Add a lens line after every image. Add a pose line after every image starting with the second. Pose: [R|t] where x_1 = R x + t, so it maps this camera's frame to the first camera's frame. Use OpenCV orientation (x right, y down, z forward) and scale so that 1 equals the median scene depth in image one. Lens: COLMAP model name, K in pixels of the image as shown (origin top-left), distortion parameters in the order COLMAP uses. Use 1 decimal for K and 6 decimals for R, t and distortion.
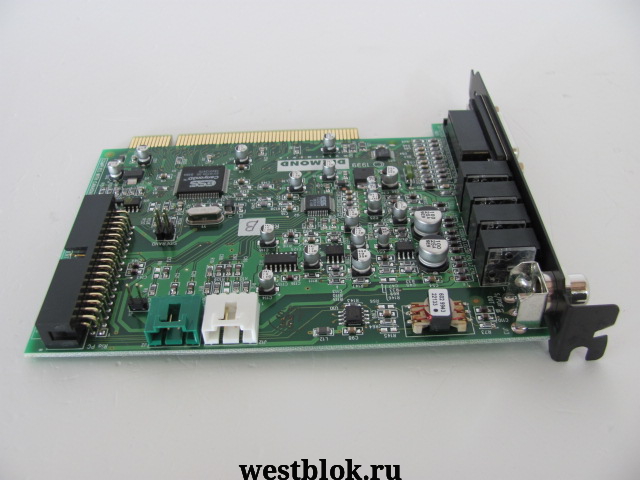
lens RADIAL K [[672.1, 0, 318.1], [0, 672.1, 240.5], [0, 0, 1]] dist [-0.208842, 0.000000]
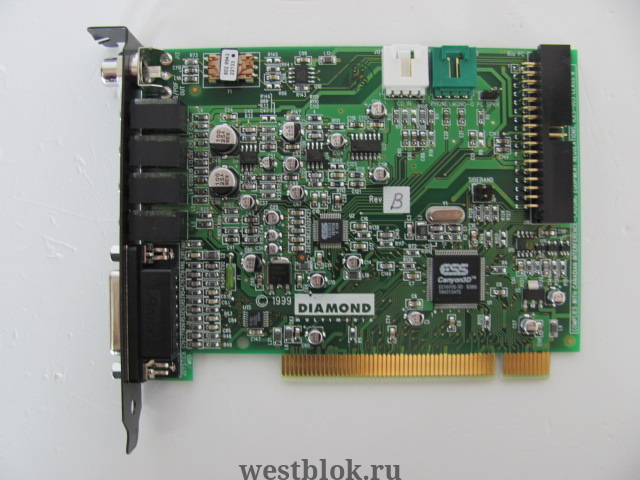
lens RADIAL K [[672.1, 0, 319.3], [0, 672.1, 239.2], [0, 0, 1]] dist [-0.208842, 0.000000]
pose [[-0.998400, -0.013398, 0.054935, -0.045272], [0.050008, -0.662687, 0.747225, -0.931919], [0.026393, 0.748776, 0.662297, 0.435009]]
